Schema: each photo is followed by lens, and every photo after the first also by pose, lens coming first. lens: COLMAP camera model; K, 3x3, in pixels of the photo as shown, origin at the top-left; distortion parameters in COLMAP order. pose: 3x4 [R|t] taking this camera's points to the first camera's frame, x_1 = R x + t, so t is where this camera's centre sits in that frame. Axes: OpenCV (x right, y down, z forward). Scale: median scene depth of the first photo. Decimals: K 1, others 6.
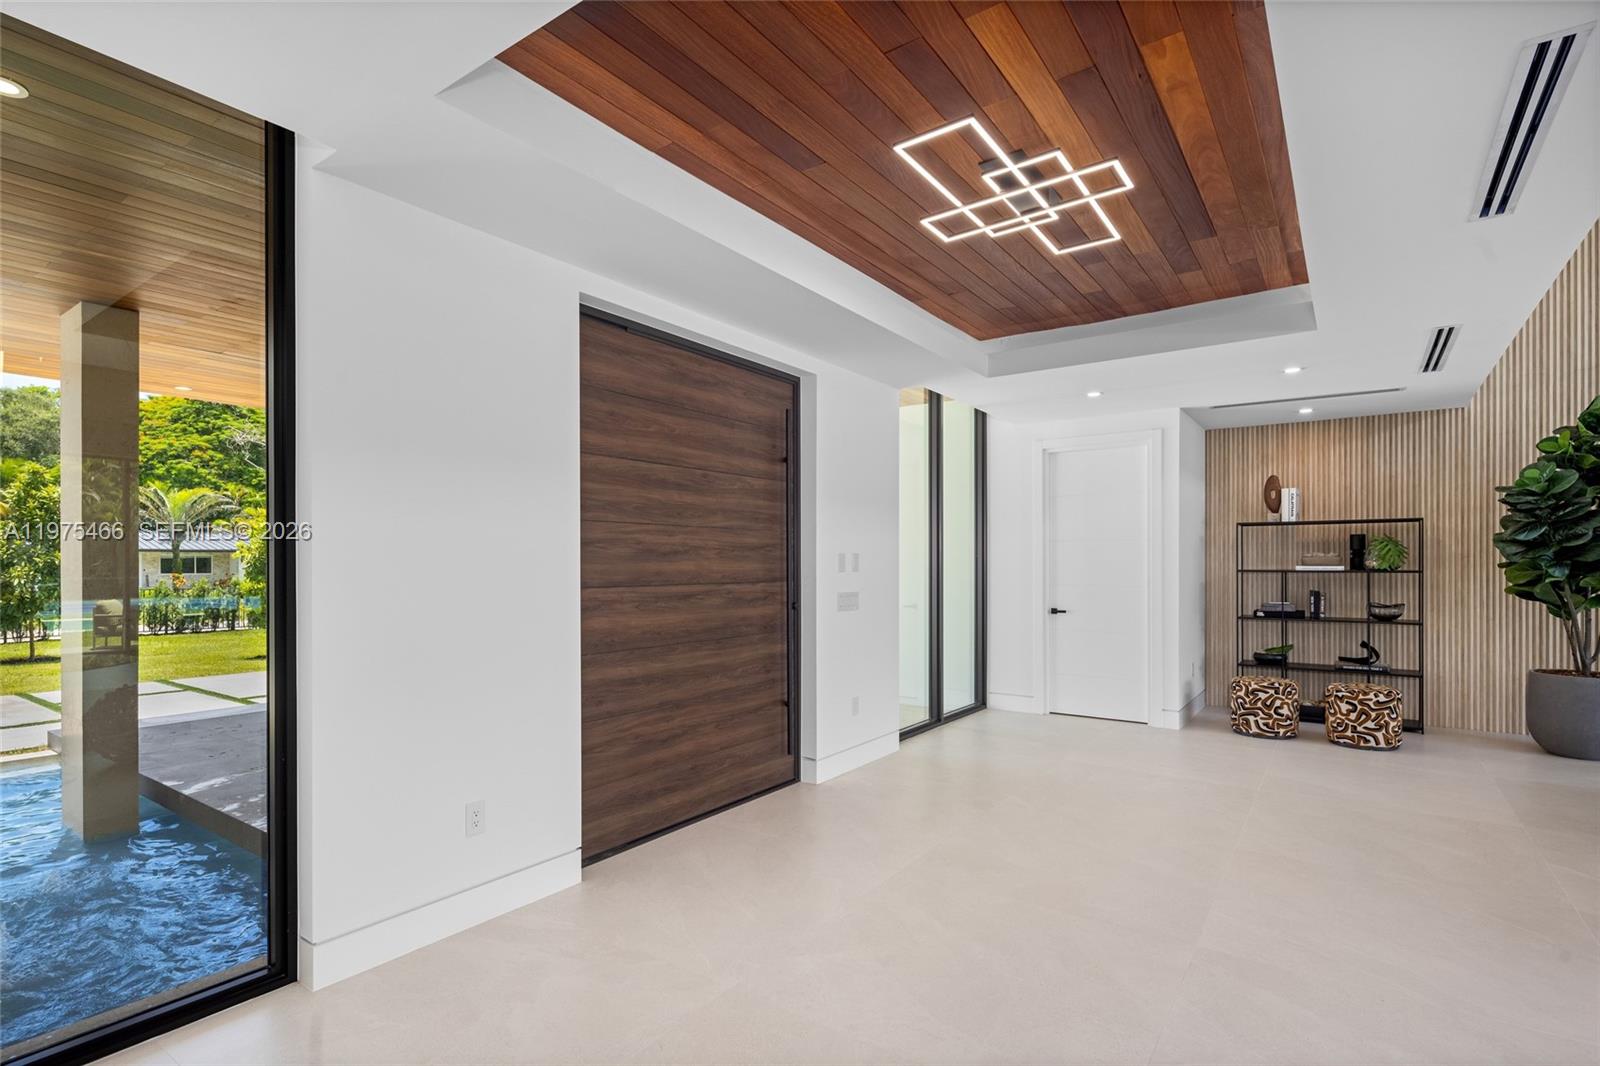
lens RADIAL K [[786.0, 0, 795.1], [0, 786.0, 566.2], [0, 0, 1]] dist [0.007257, -0.006598]
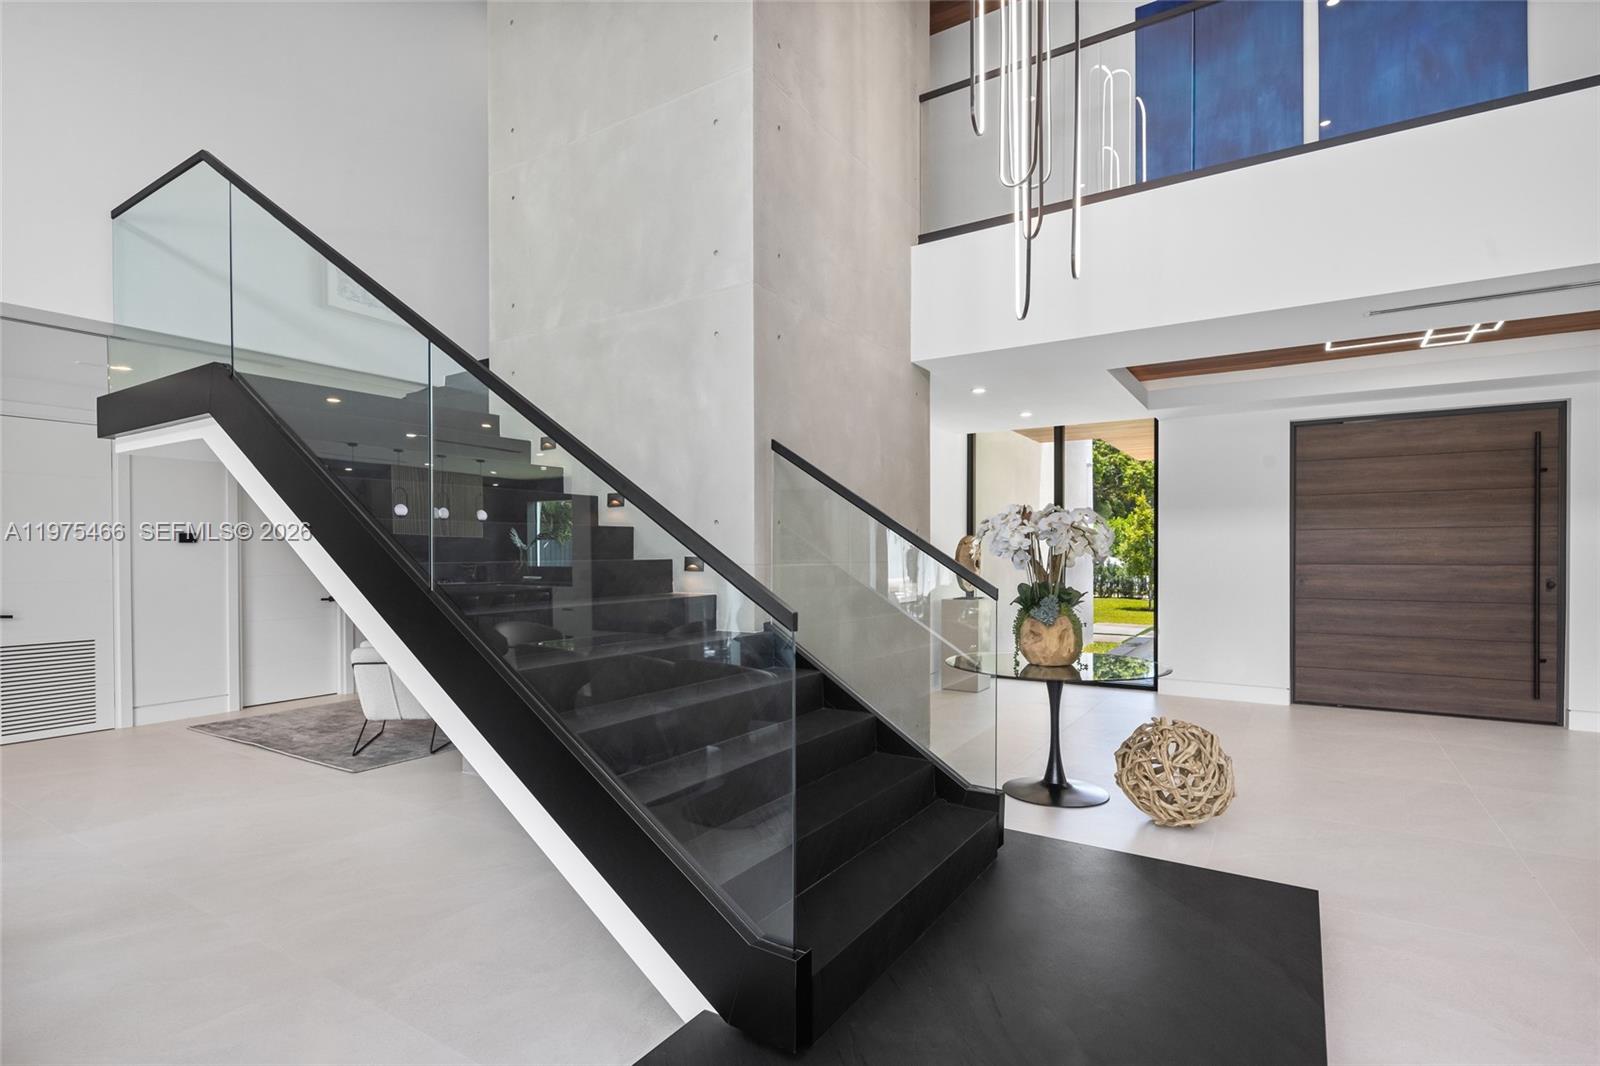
lens RADIAL K [[786.0, 0, 787.5], [0, 786.0, 558.9], [0, 0, 1]] dist [0.007257, -0.006598]
pose [[0.042612, 0.011080, -0.999030, 1.199462], [-0.003964, 0.999933, 0.010921, -0.000116], [0.999084, 0.003495, 0.042653, -0.277583]]
